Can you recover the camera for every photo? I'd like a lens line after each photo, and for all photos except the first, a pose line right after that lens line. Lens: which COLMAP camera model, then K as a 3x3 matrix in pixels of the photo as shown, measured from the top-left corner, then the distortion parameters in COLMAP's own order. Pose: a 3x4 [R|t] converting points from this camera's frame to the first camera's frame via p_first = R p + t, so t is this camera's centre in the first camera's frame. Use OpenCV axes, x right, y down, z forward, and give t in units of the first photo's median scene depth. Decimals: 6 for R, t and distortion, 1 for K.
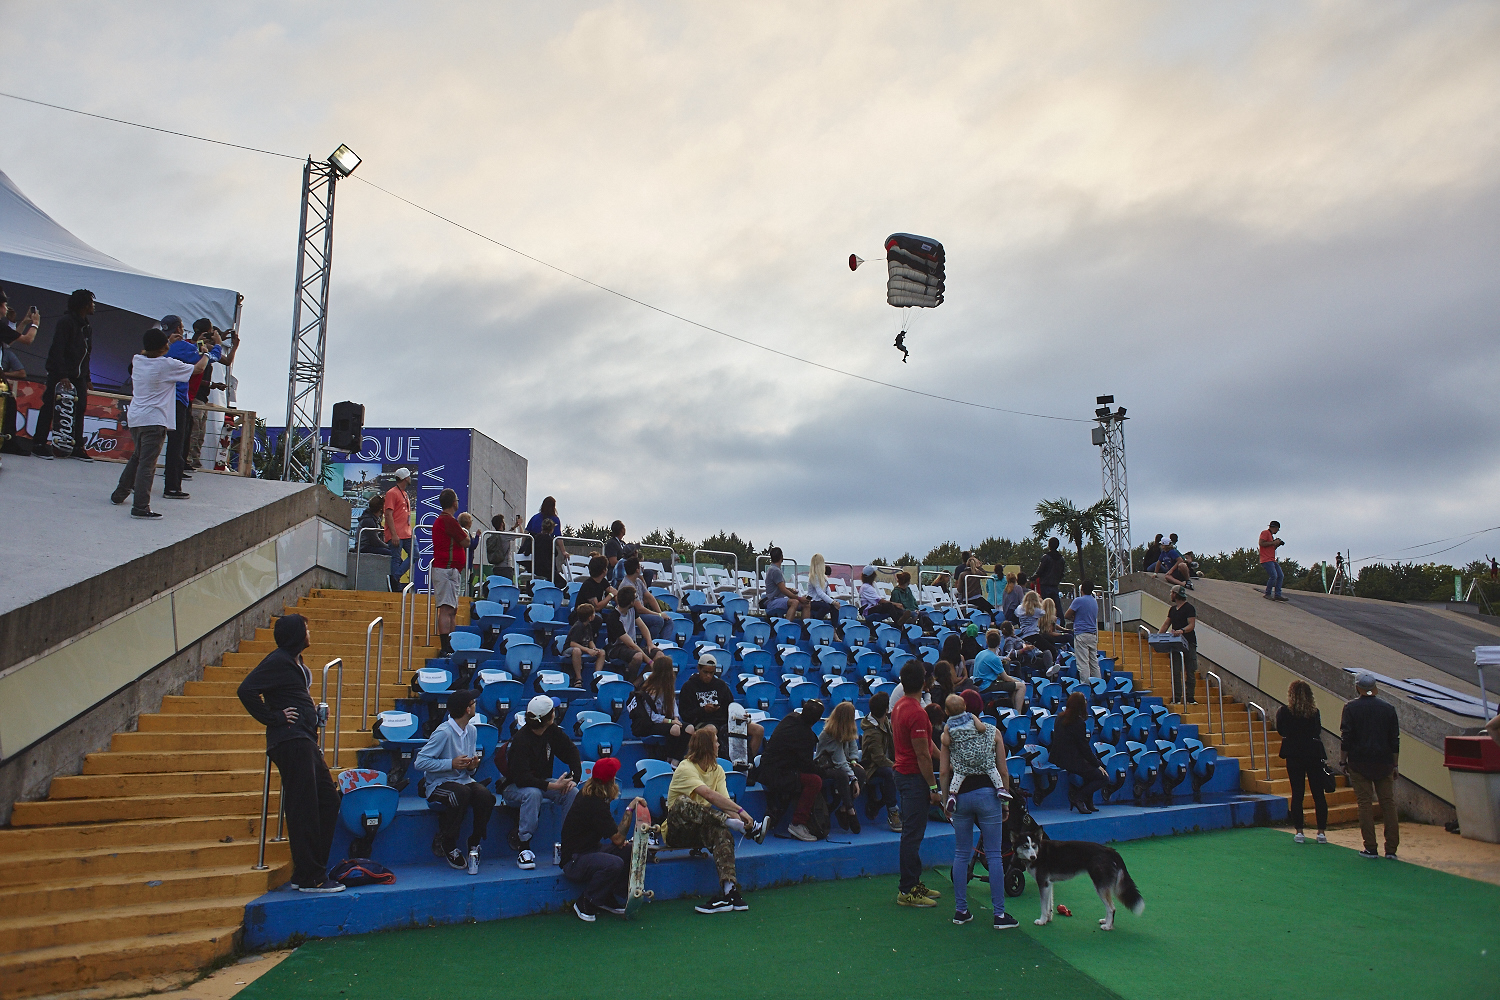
lens RADIAL K [[1188.5, 0, 737.8], [0, 1188.5, 492.9], [0, 0, 1]] dist [-0.104914, 0.129337]
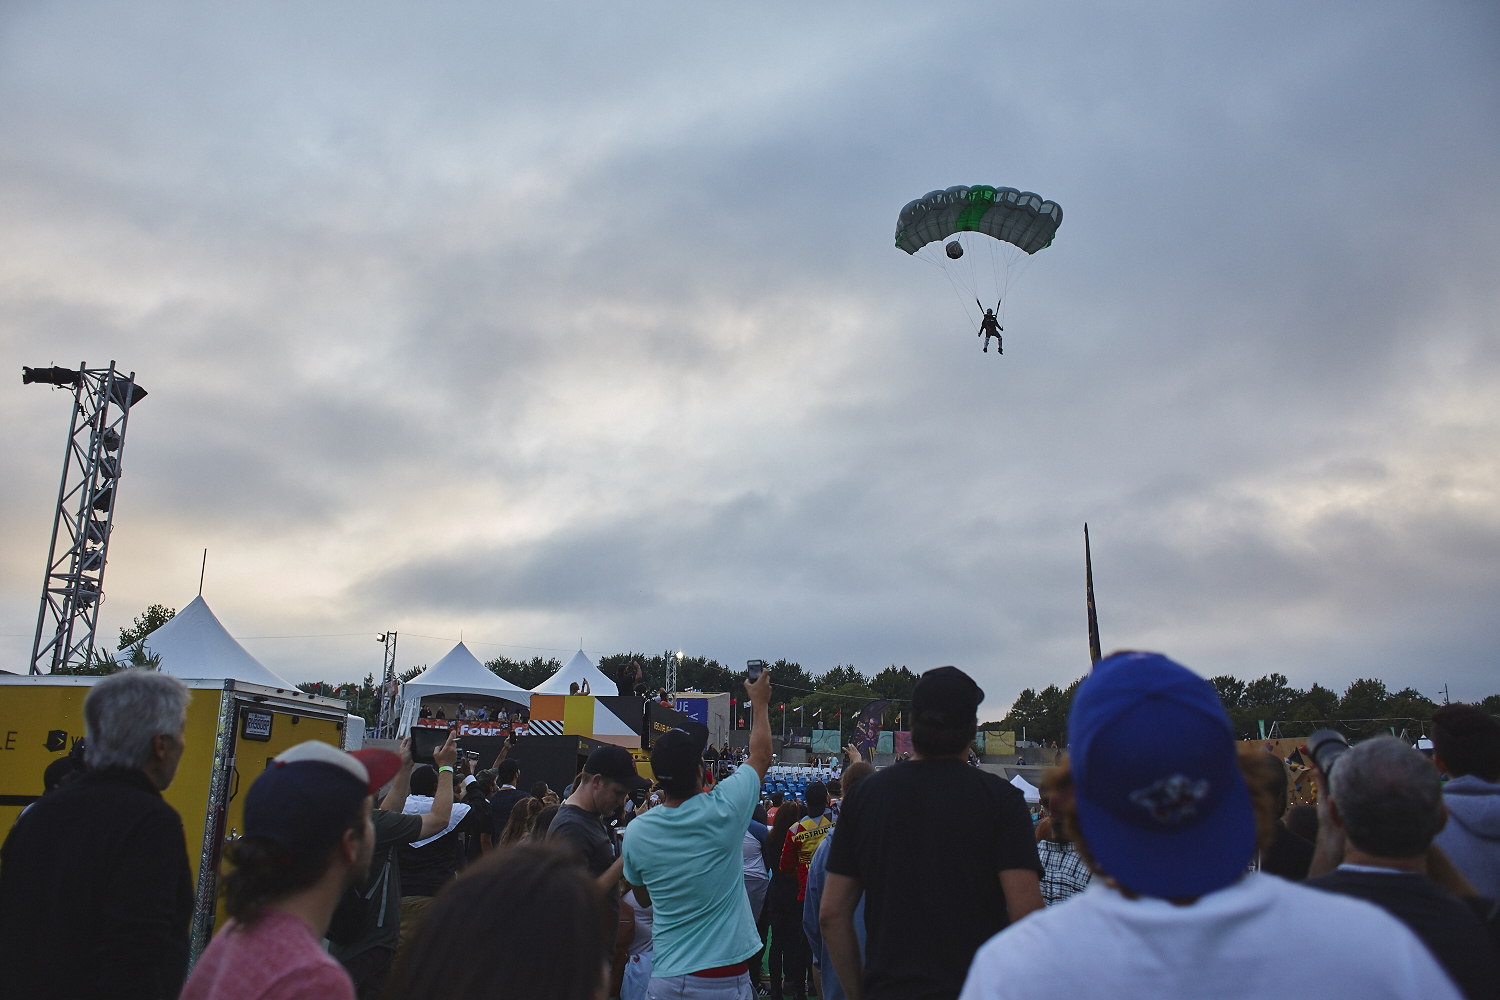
lens RADIAL K [[1188.5, 0, 737.0], [0, 1188.5, 490.5], [0, 0, 1]] dist [-0.104914, 0.129337]
pose [[0.985564, -0.024191, -0.167567, 0.035234], [0.009327, 0.995994, -0.088932, -0.038543], [0.169047, 0.086085, 0.981841, -0.207049]]
